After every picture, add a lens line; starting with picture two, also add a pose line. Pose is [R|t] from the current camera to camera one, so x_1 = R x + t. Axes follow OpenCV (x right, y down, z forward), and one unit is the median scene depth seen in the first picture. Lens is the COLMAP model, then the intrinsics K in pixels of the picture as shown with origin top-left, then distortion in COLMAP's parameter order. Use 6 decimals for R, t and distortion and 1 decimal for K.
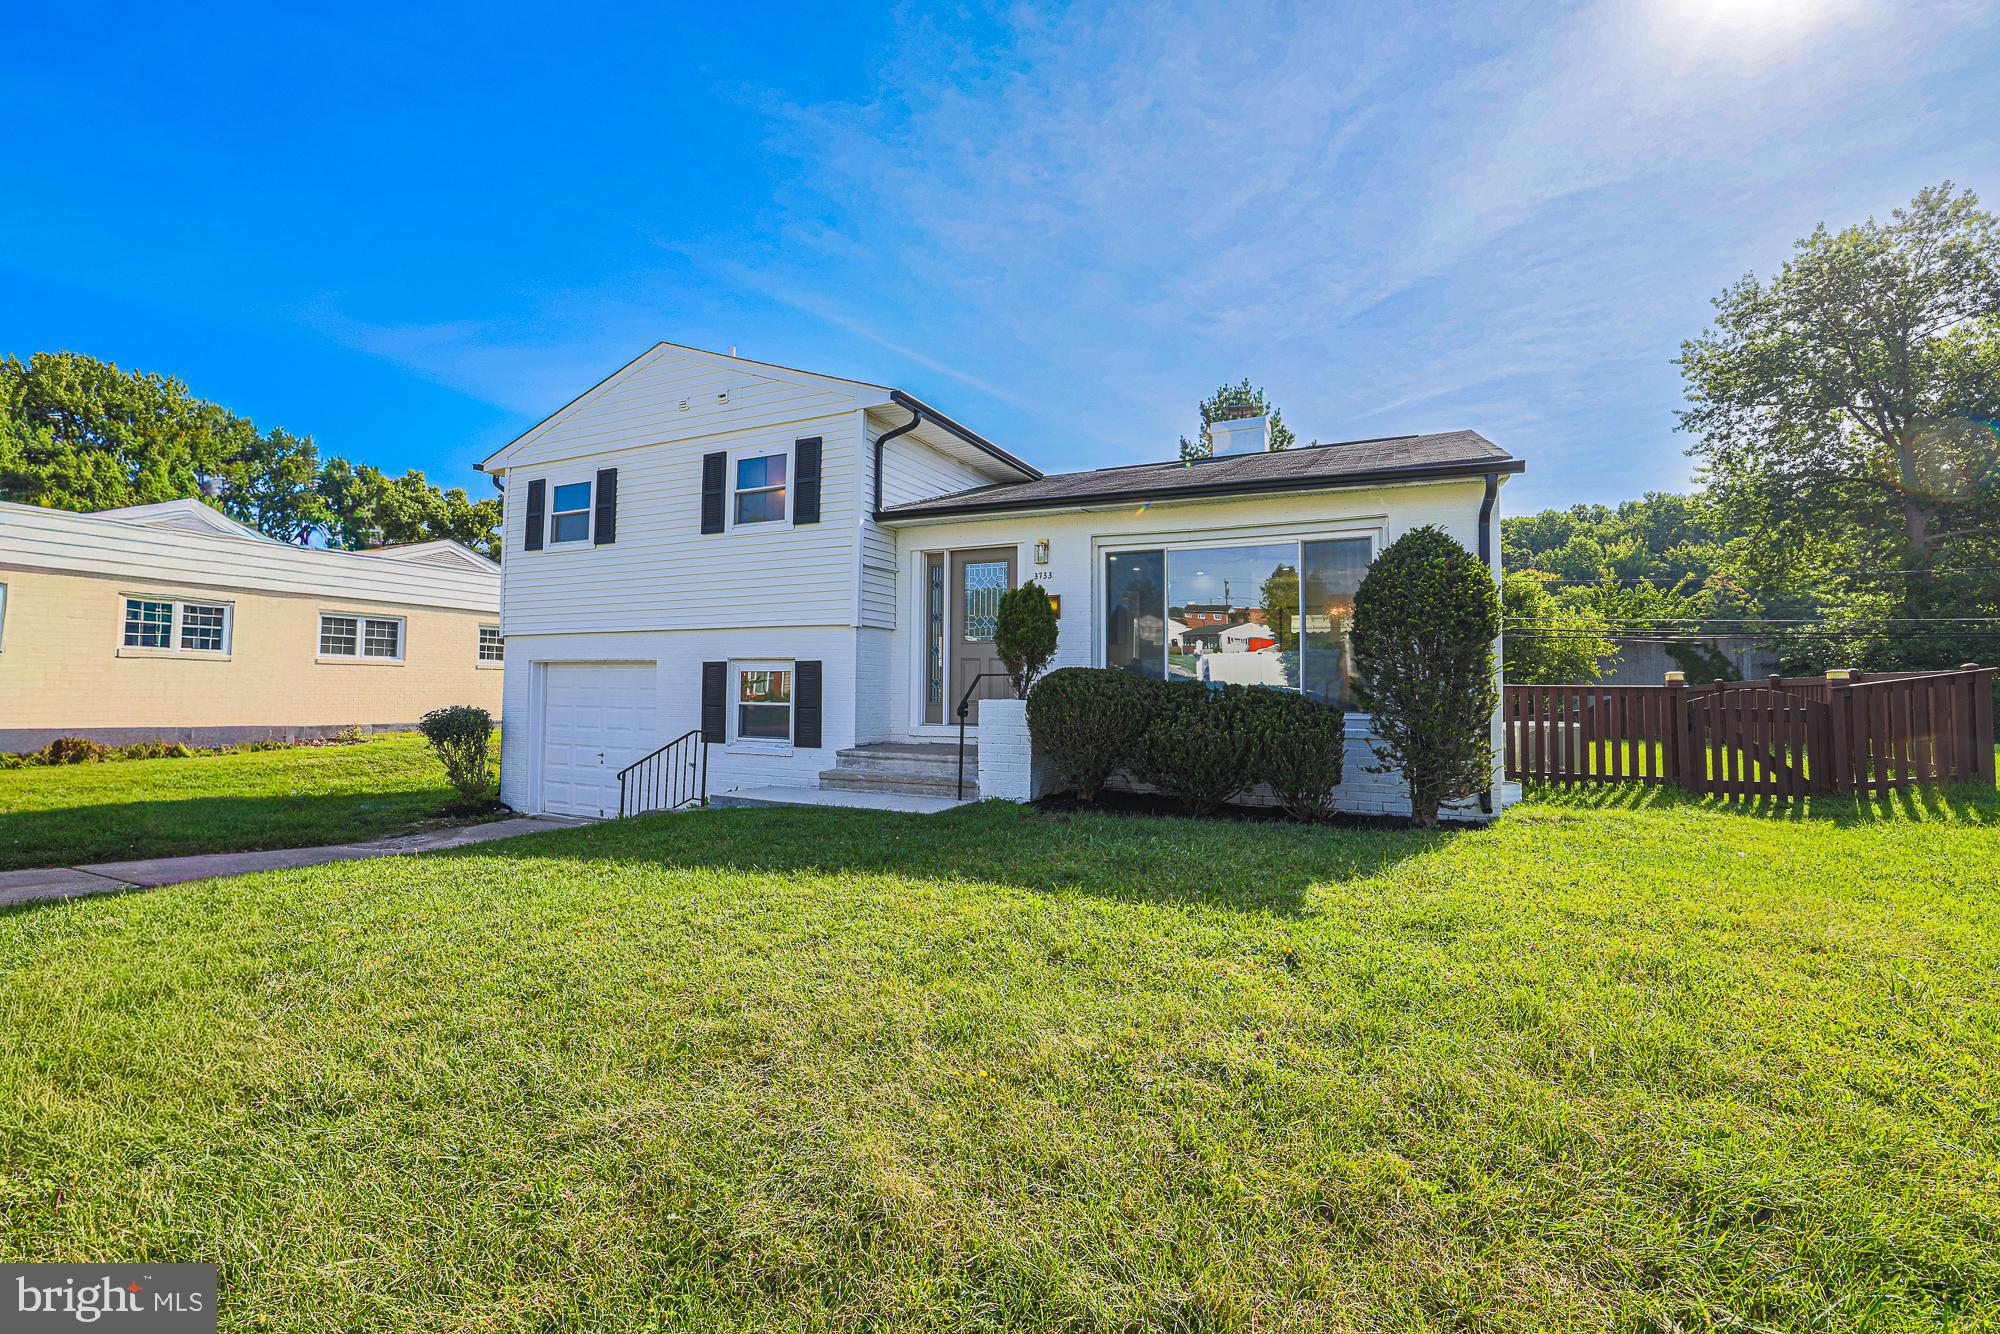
lens RADIAL K [[868.3, 0, 1008.6], [0, 868.3, 658.2], [0, 0, 1]] dist [-0.025360, 0.009011]
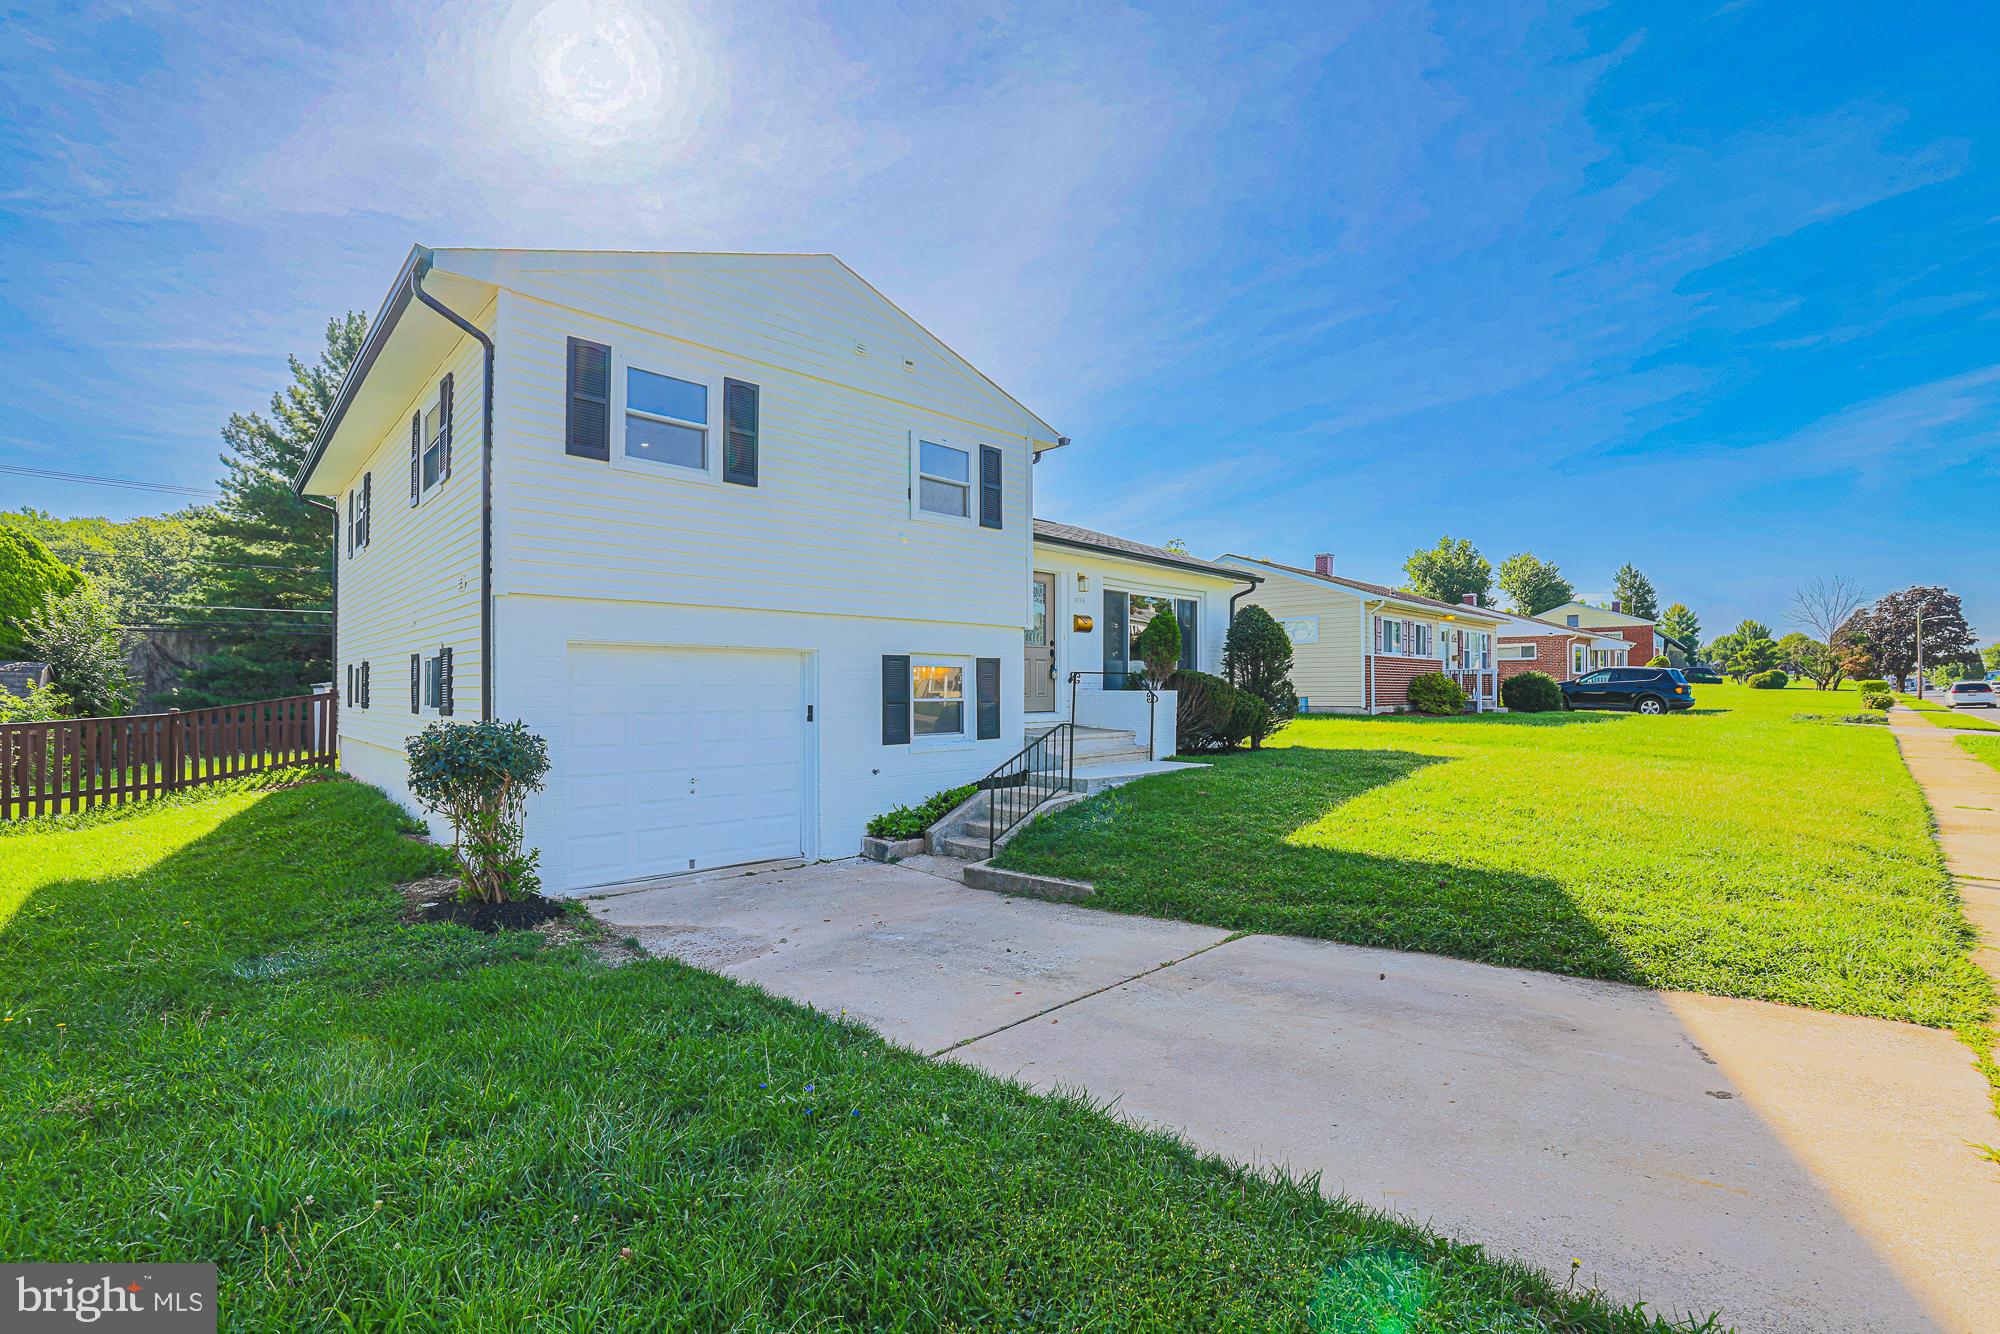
lens RADIAL K [[868.3, 0, 1010.6], [0, 868.3, 674.1], [0, 0, 1]] dist [-0.025360, 0.009011]
pose [[0.346857, 0.002673, 0.937914, -1.205858], [-0.041138, 0.999077, 0.012366, 0.009227], [-0.937015, -0.042873, 0.346647, 0.595420]]
